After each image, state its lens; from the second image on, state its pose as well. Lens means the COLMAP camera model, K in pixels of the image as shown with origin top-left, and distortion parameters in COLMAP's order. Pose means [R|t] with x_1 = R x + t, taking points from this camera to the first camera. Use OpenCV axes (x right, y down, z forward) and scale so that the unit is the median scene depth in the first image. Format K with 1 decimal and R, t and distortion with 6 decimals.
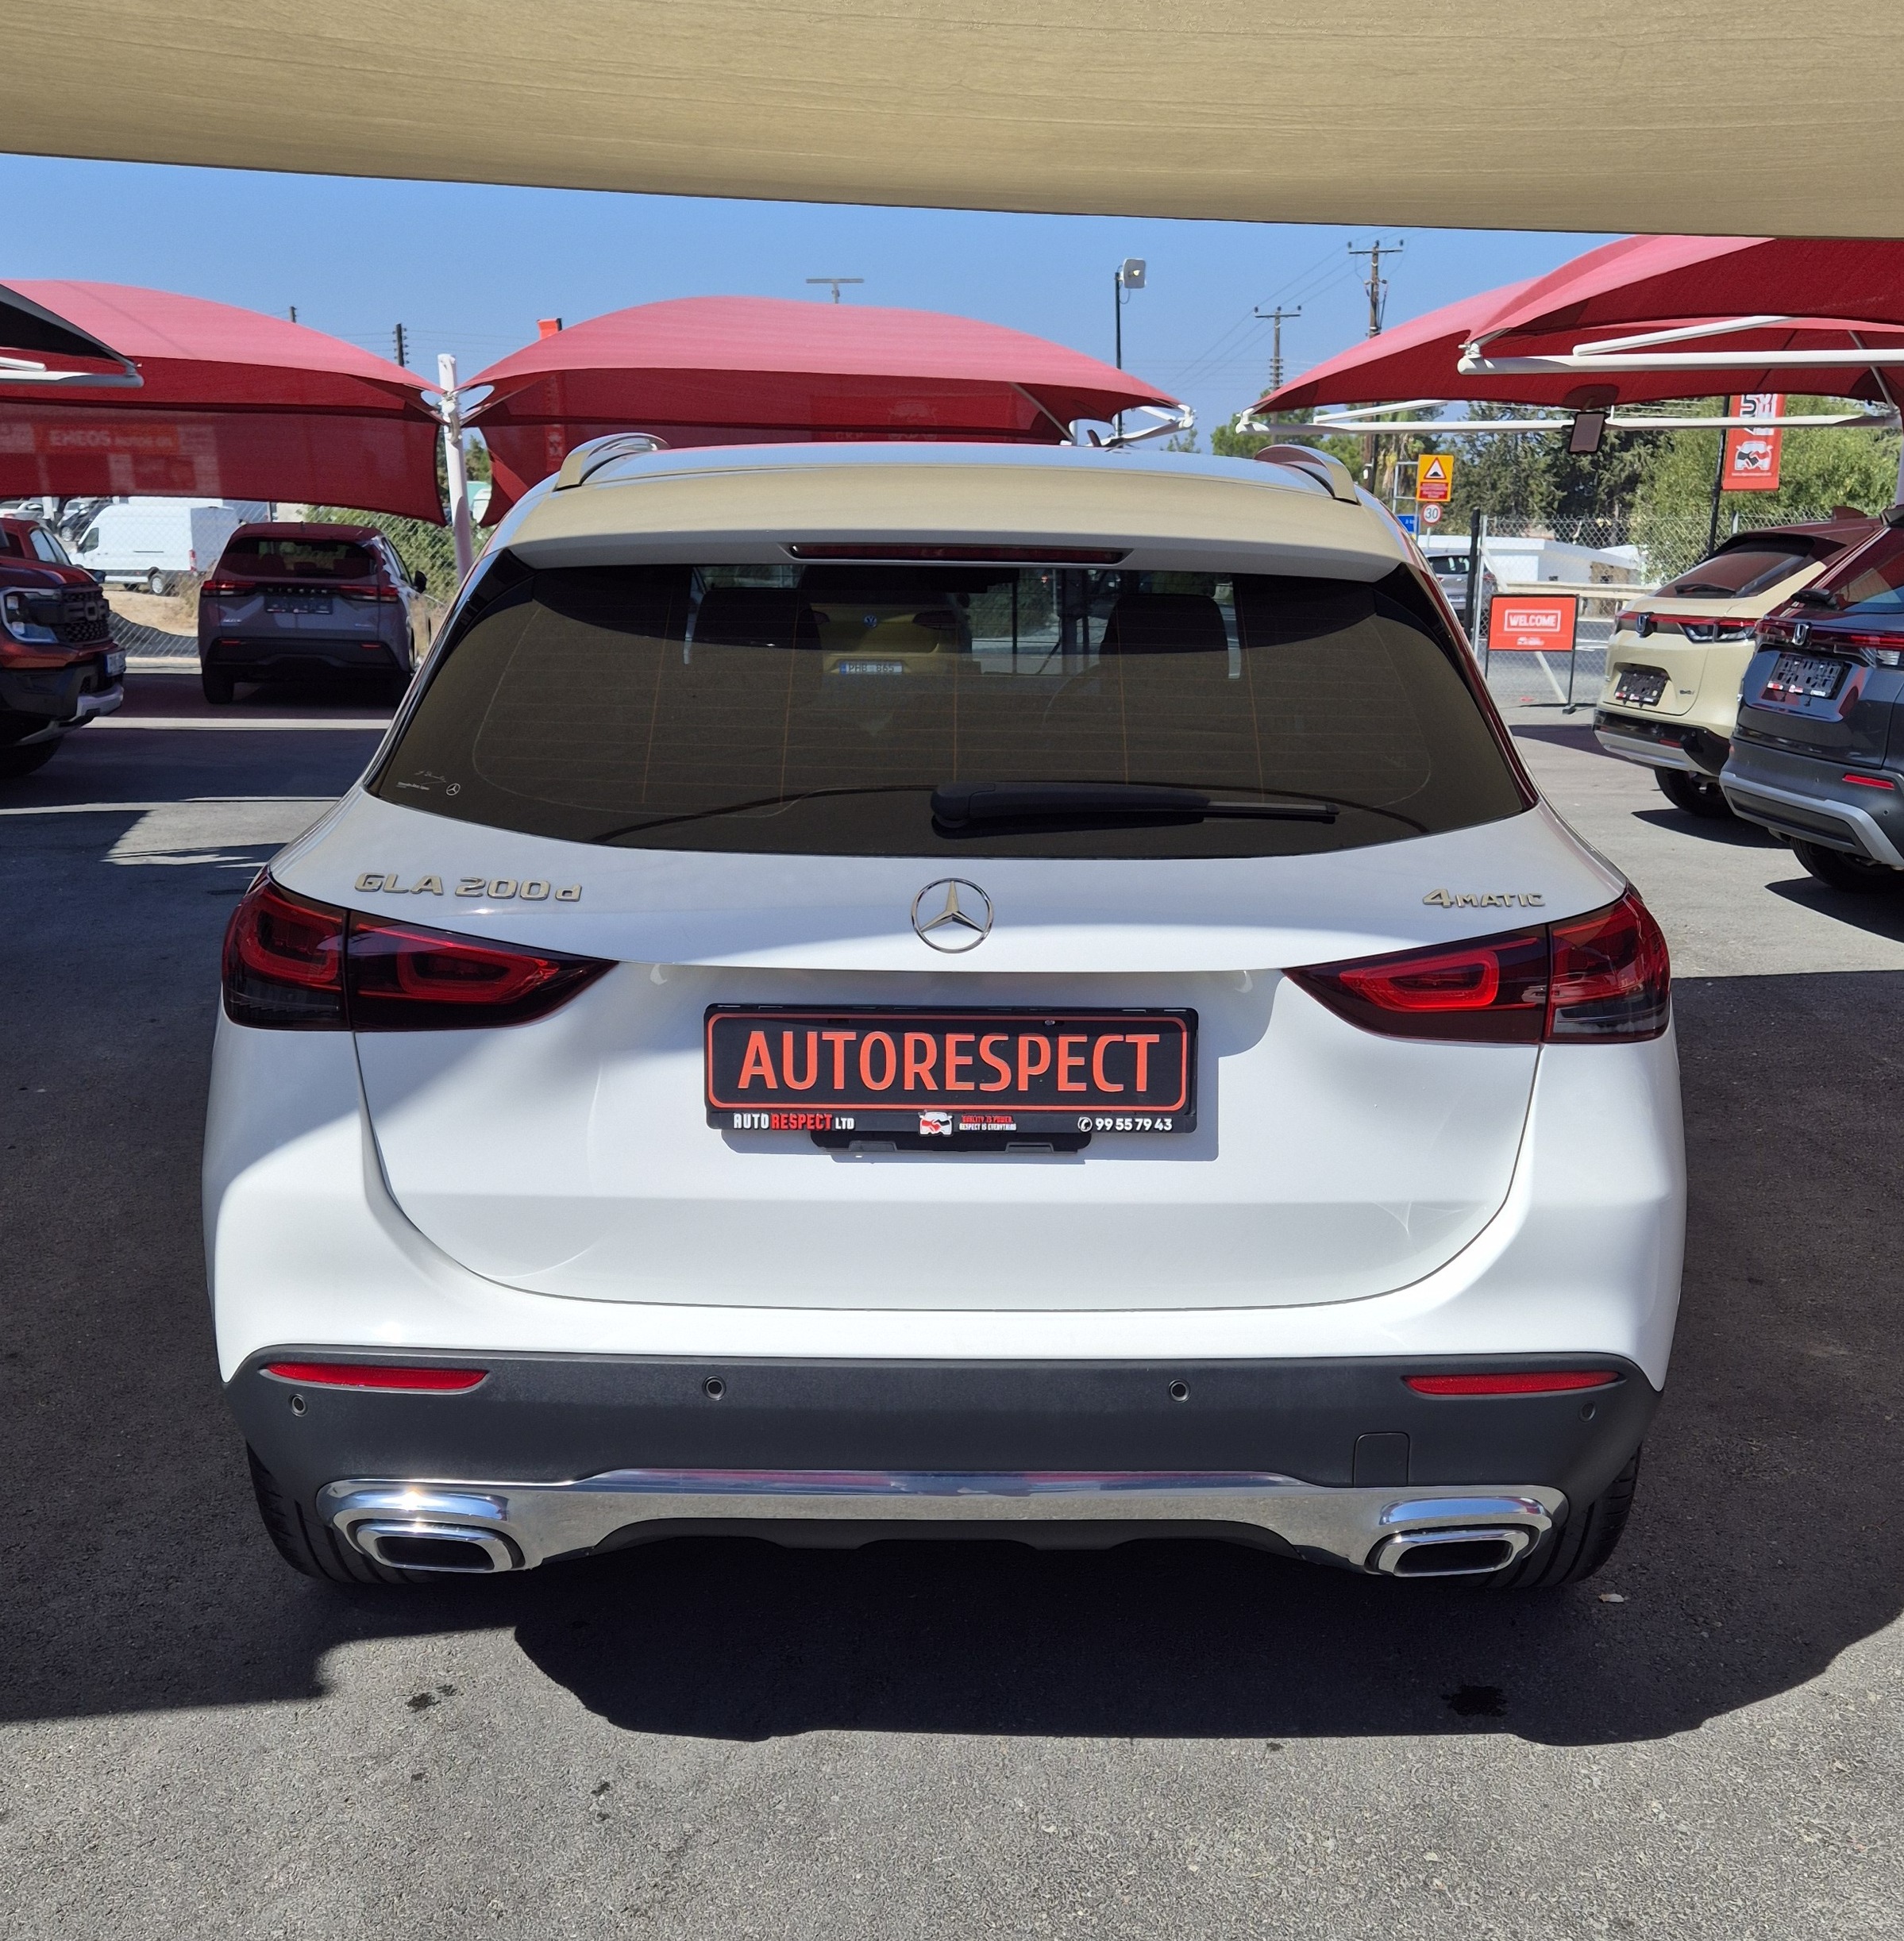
lens RADIAL K [[2199.2, 0, 952.0], [0, 2199.2, 970.5], [0, 0, 1]] dist [0.102328, -0.044596]
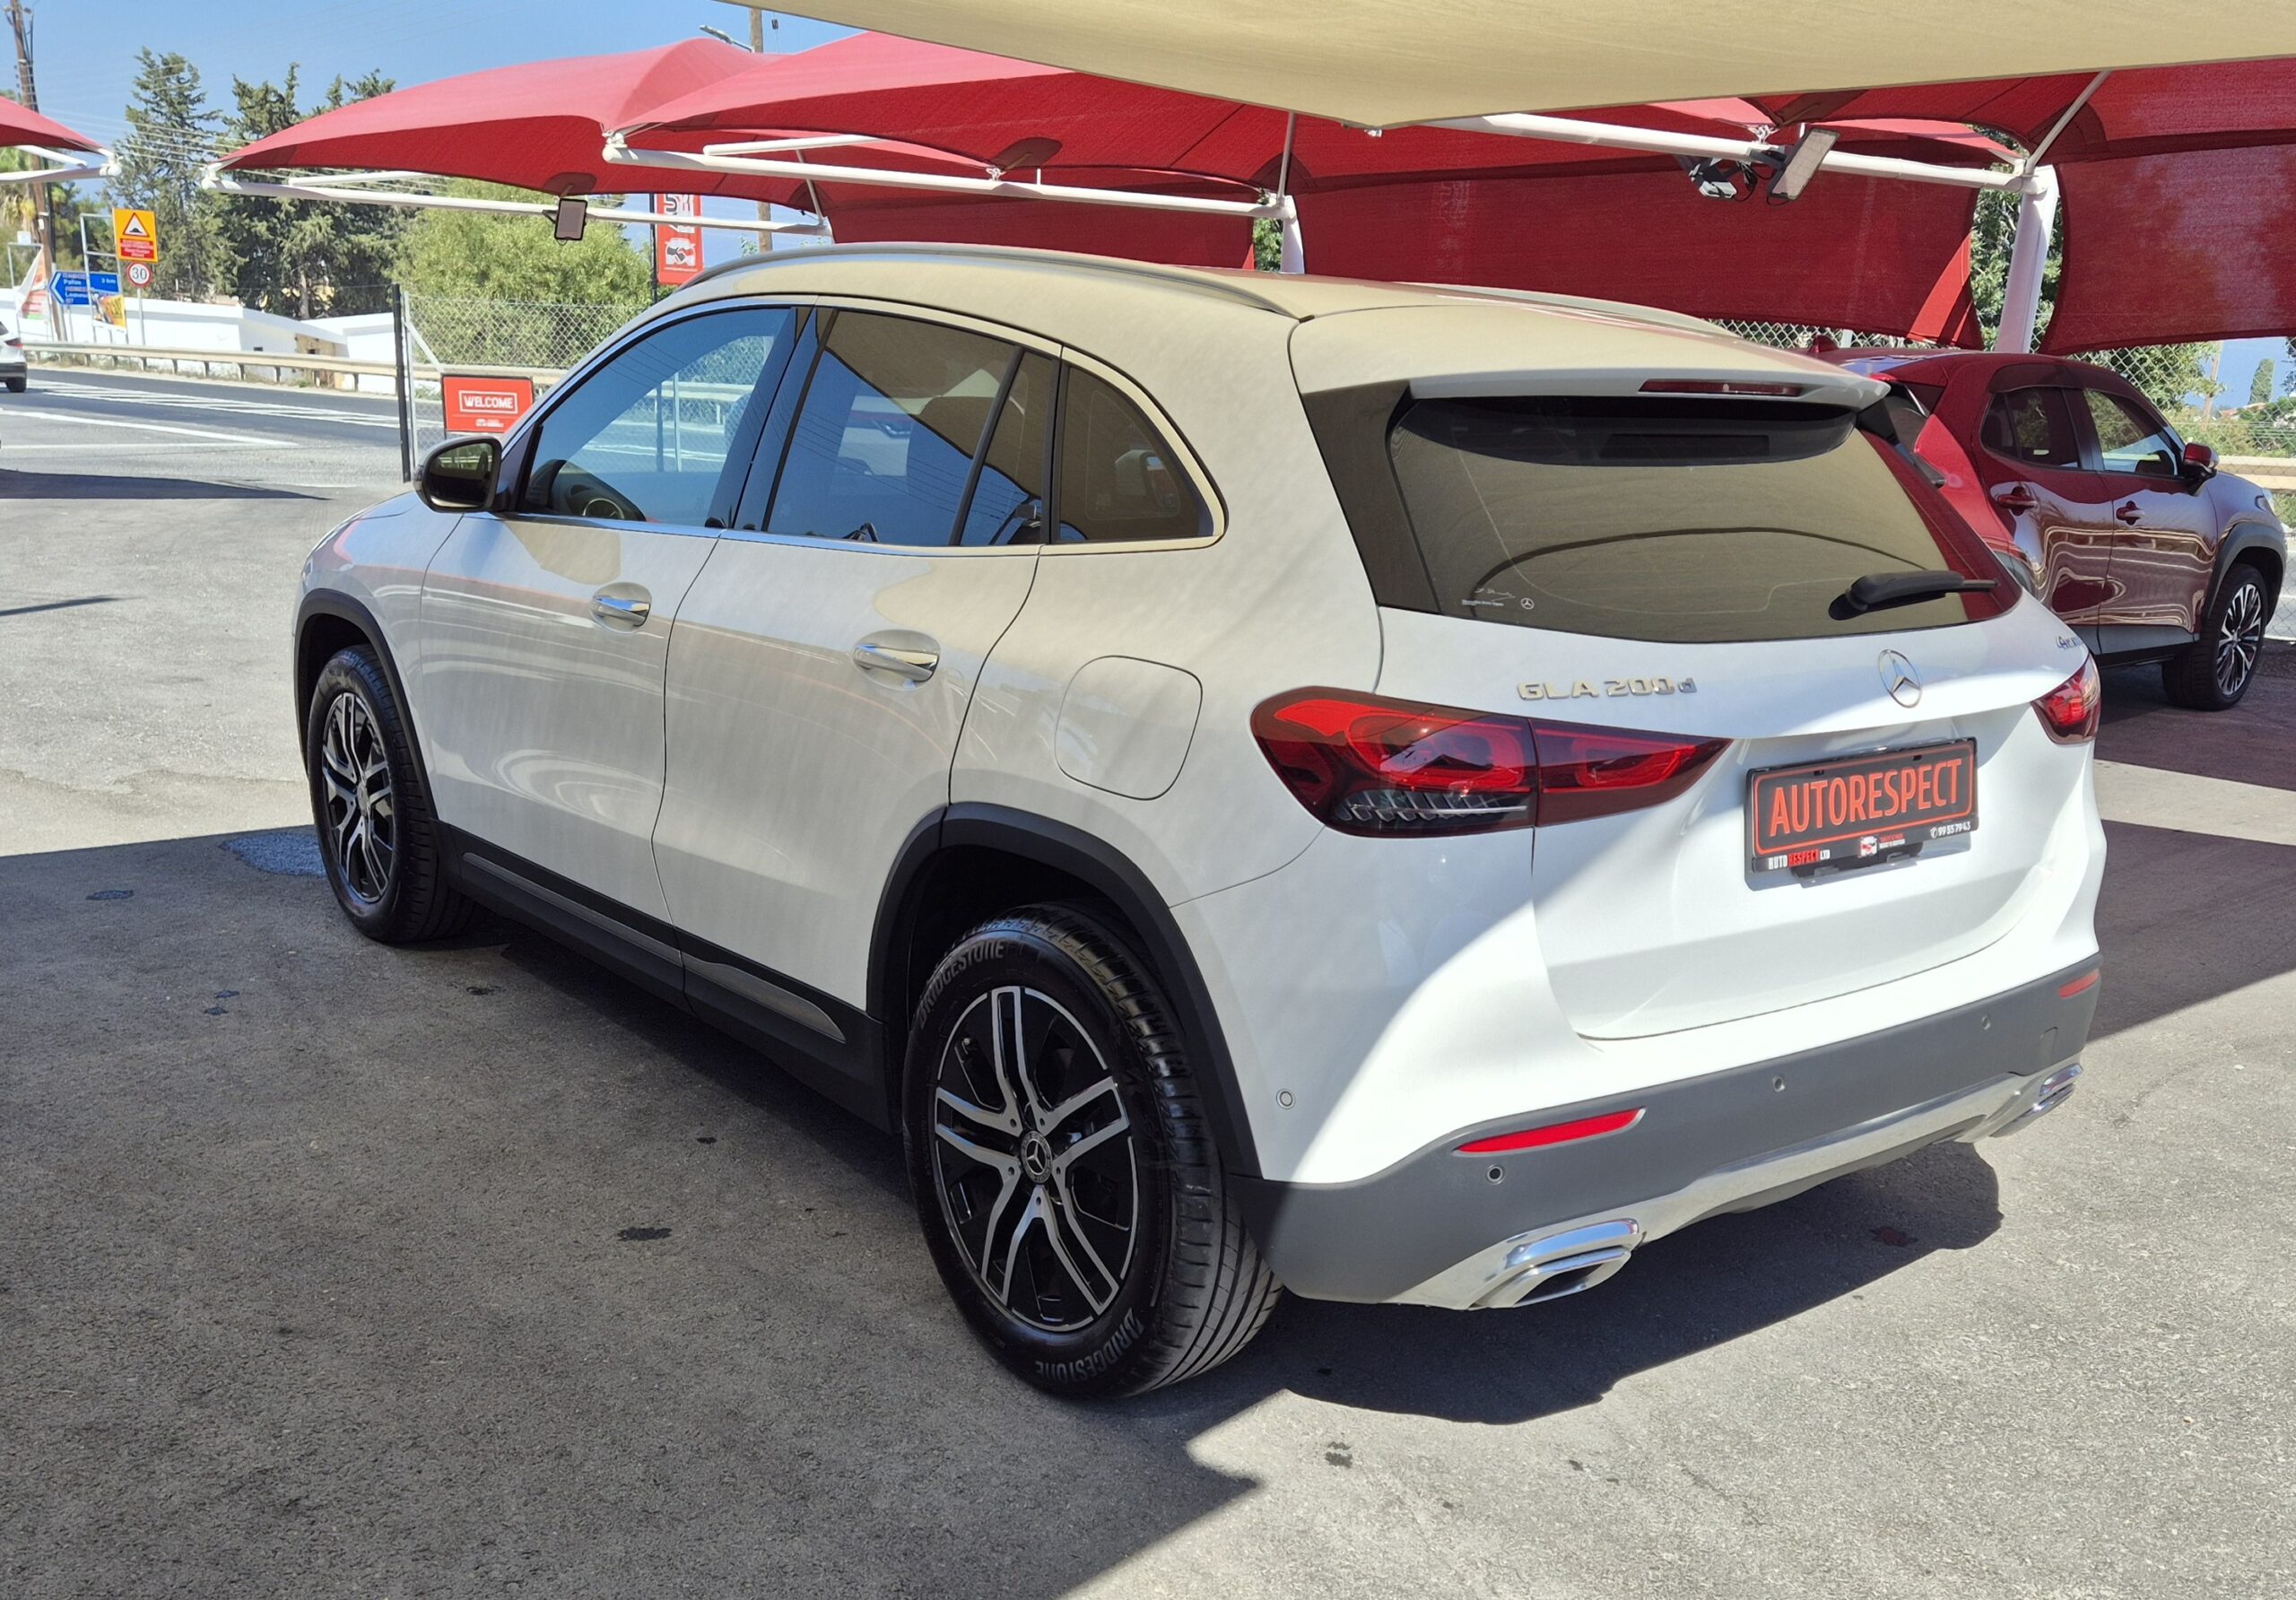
lens RADIAL K [[2169.1, 0, 1147.4], [0, 2169.1, 828.6], [0, 0, 1]] dist [0.146274, -0.168275]
pose [[0.773301, -0.114774, 0.623565, -1.089488], [0.090901, 0.993389, 0.070116, -0.064710], [-0.627490, 0.002462, 0.778621, 0.277134]]
